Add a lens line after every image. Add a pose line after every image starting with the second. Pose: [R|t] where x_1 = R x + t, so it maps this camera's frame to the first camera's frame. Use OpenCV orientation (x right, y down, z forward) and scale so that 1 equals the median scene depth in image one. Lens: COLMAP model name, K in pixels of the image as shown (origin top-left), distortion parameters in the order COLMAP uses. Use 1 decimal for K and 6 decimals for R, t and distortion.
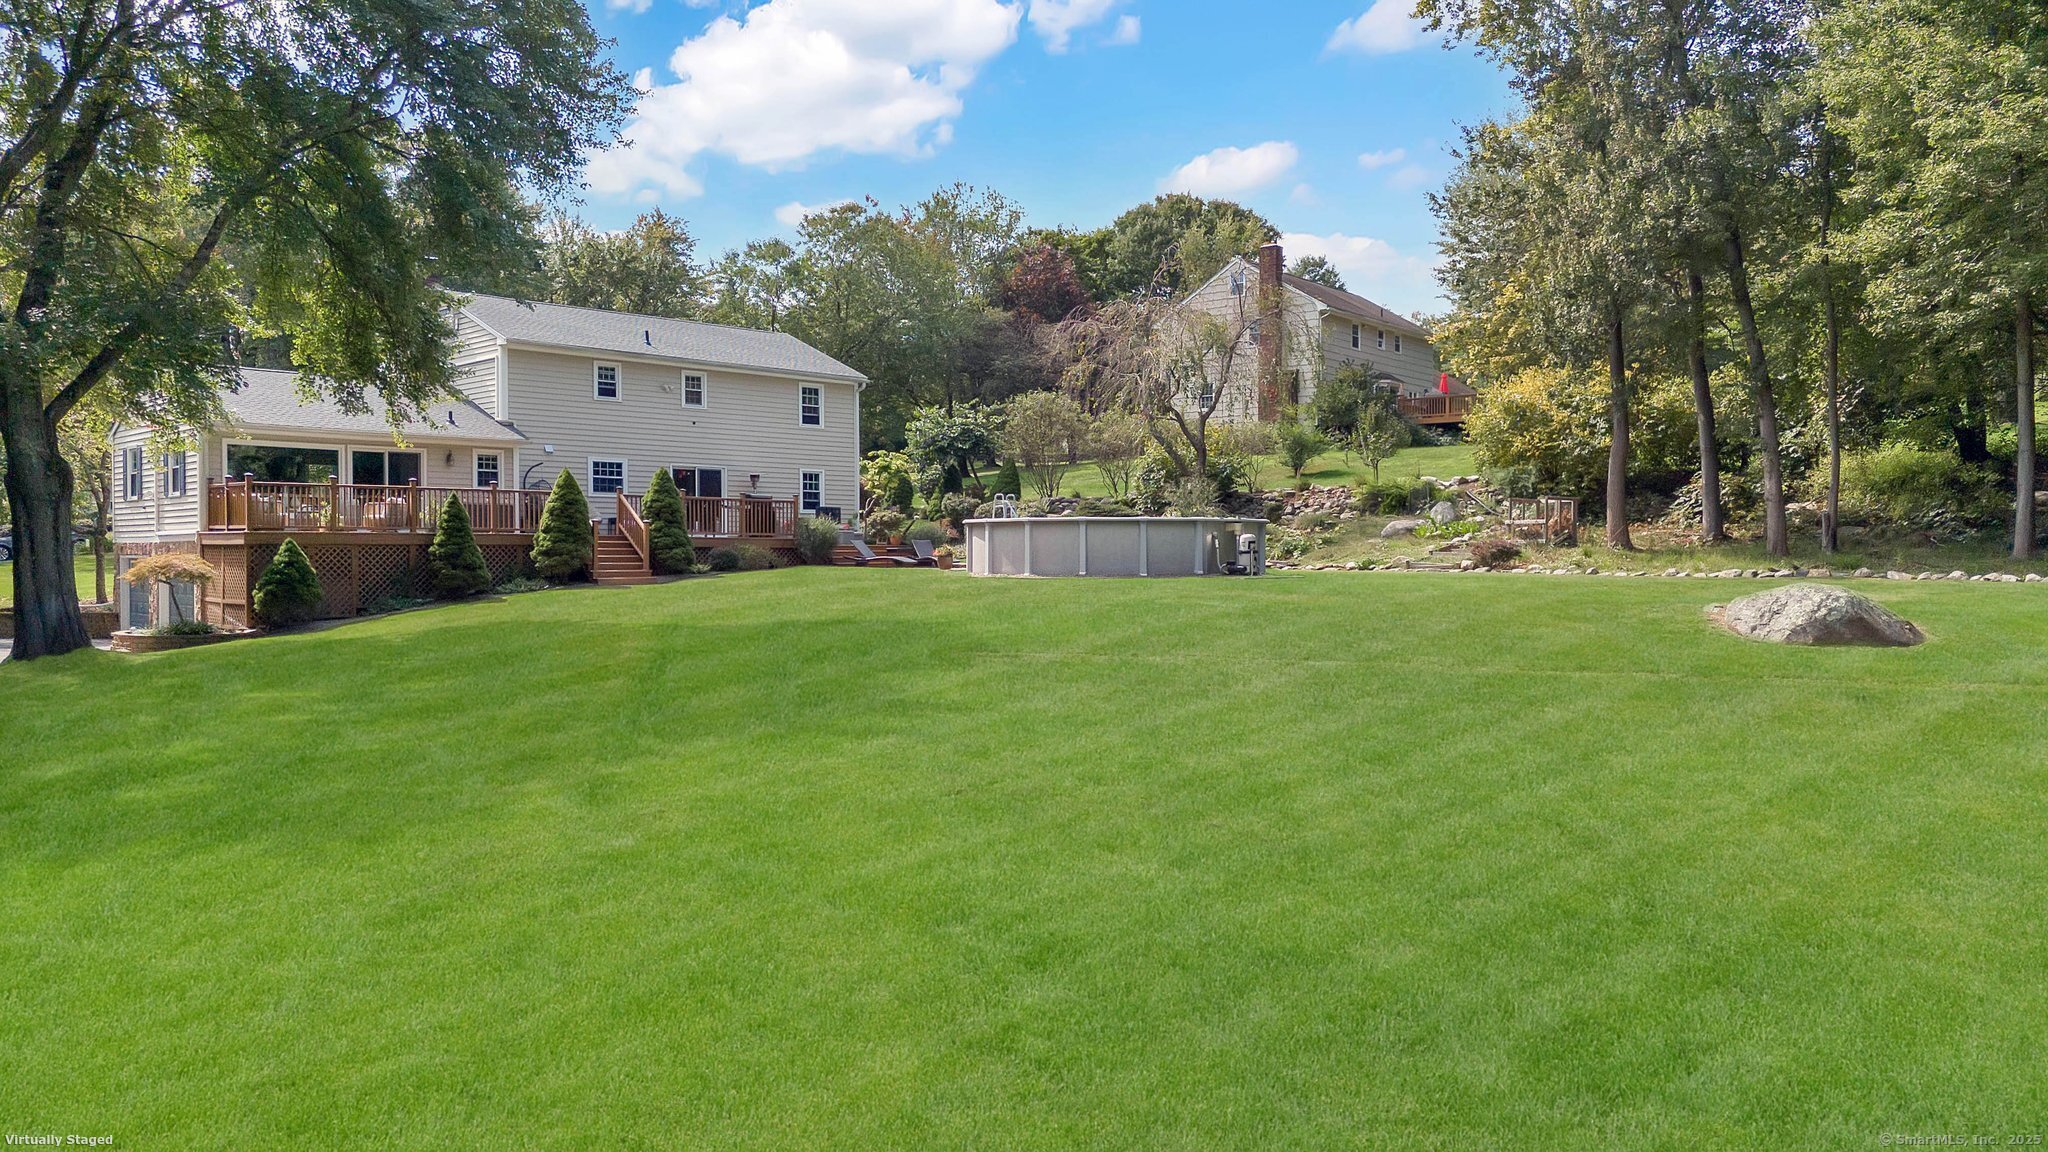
lens RADIAL K [[1470.0, 0, 1020.7], [0, 1470.0, 561.7], [0, 0, 1]] dist [0.031901, -0.037213]
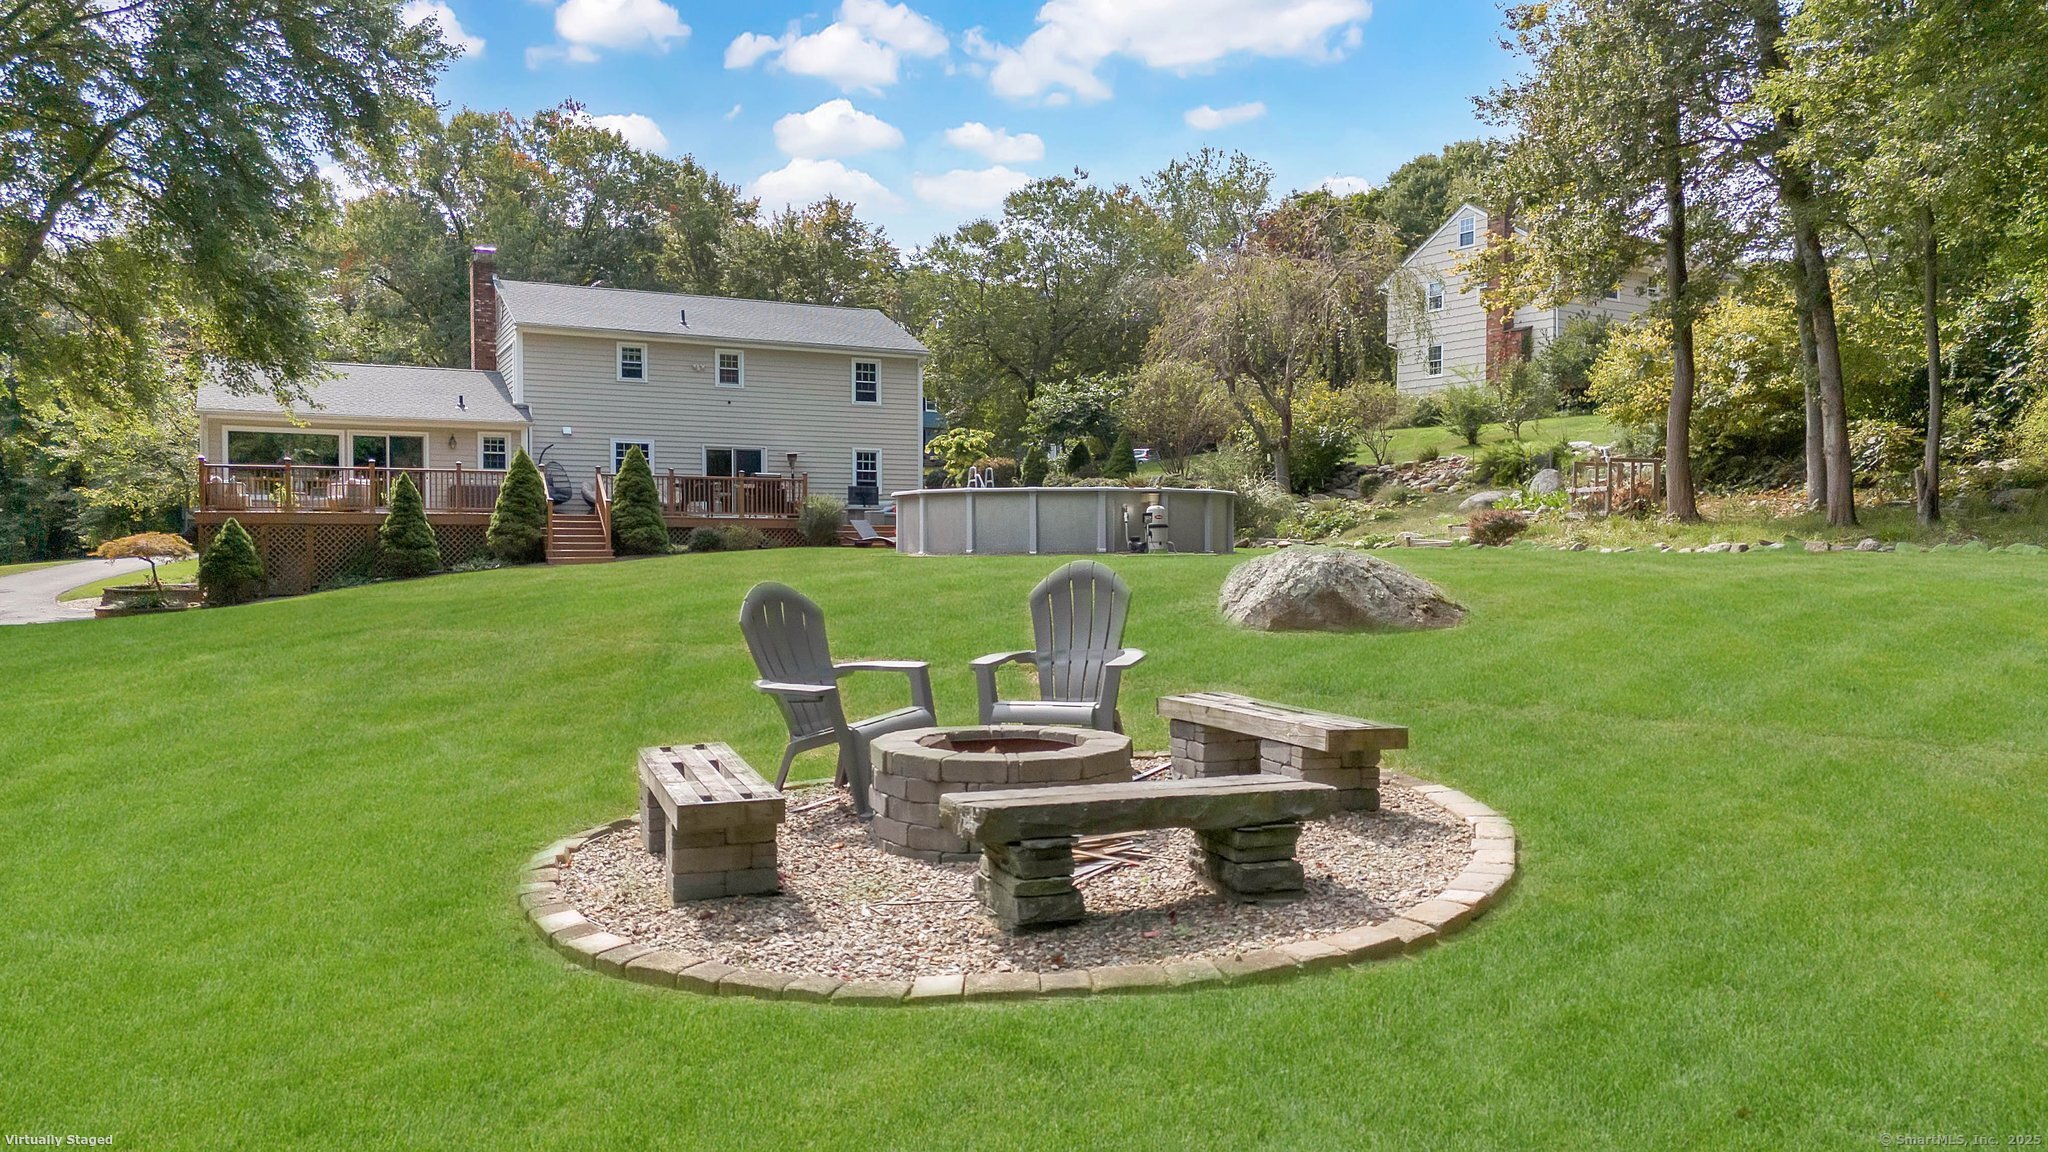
lens RADIAL K [[1470.0, 0, 1020.6], [0, 1470.0, 578.2], [0, 0, 1]] dist [0.031901, -0.037213]
pose [[0.954727, 0.004356, -0.297453, 0.270080], [0.000172, 0.999885, 0.015195, 0.008797], [0.297485, -0.014558, 0.954616, 0.122072]]
